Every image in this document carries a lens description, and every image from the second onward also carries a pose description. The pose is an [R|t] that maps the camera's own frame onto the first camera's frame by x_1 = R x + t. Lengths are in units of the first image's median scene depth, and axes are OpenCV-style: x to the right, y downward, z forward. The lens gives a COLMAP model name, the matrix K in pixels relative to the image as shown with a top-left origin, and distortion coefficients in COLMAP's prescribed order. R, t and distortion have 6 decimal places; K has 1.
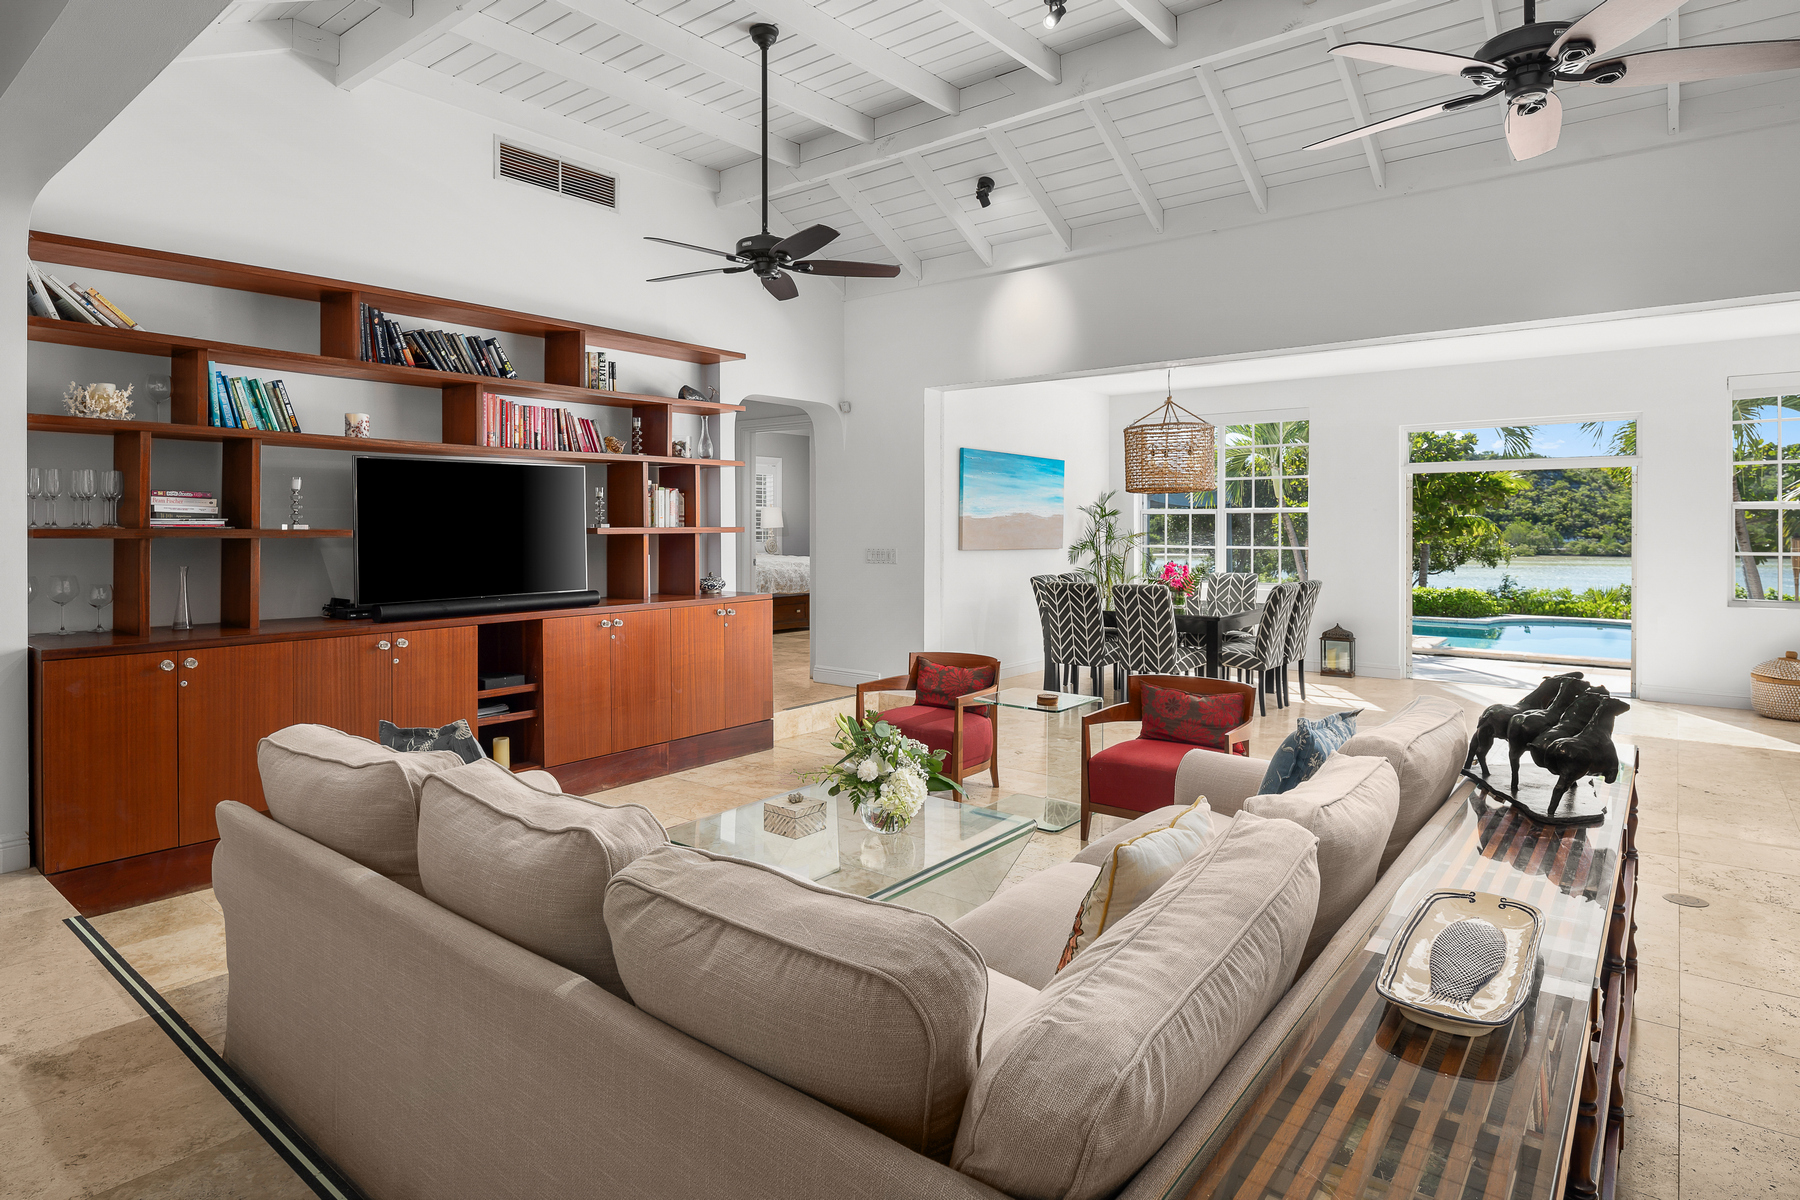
lens RADIAL K [[977.1, 0, 861.0], [0, 977.1, 546.8], [0, 0, 1]] dist [-0.001422, -0.000195]
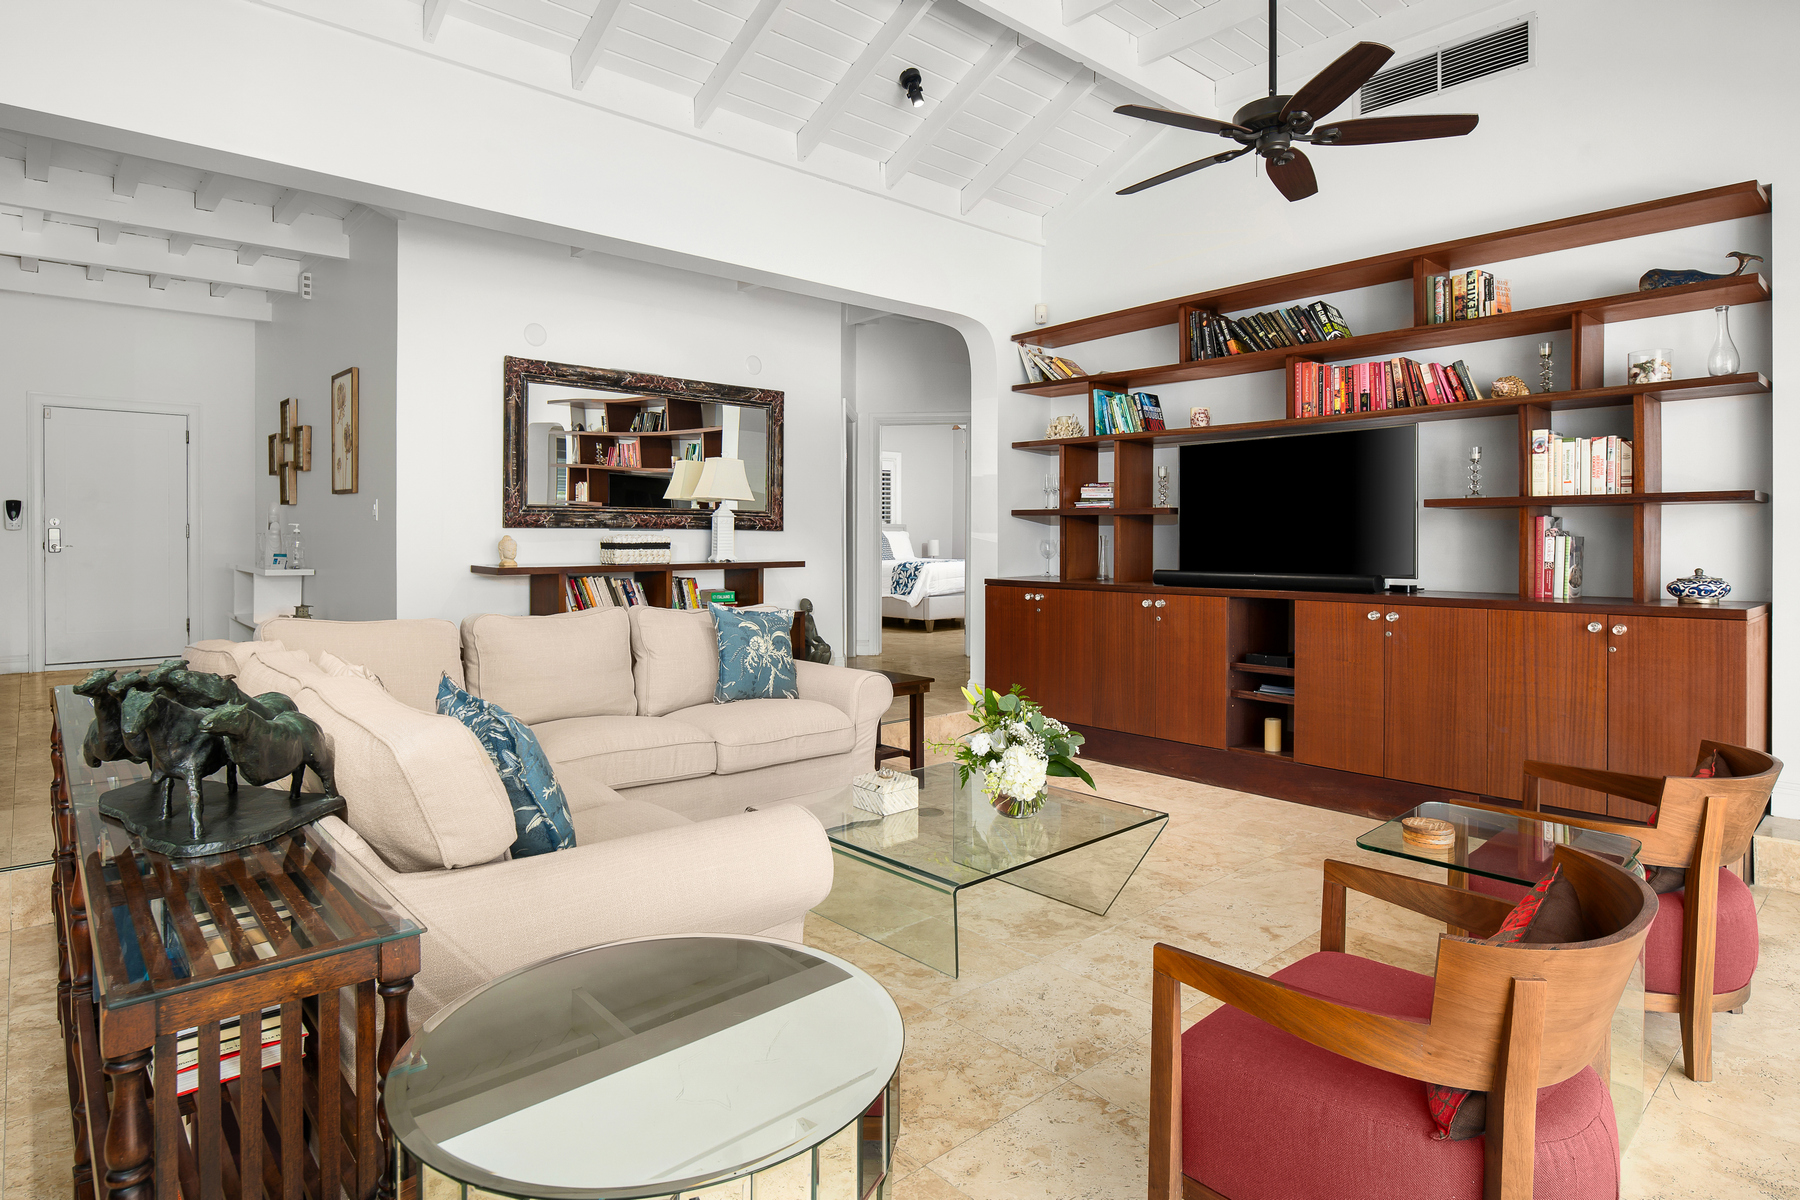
lens RADIAL K [[977.1, 0, 861.0], [0, 977.1, 546.8], [0, 0, 1]] dist [-0.001422, -0.000195]
pose [[-0.150370, 0.042565, -0.987713, 0.701504], [0.014836, 0.999057, 0.040795, -0.023474], [0.988519, -0.008520, -0.150859, 0.773856]]
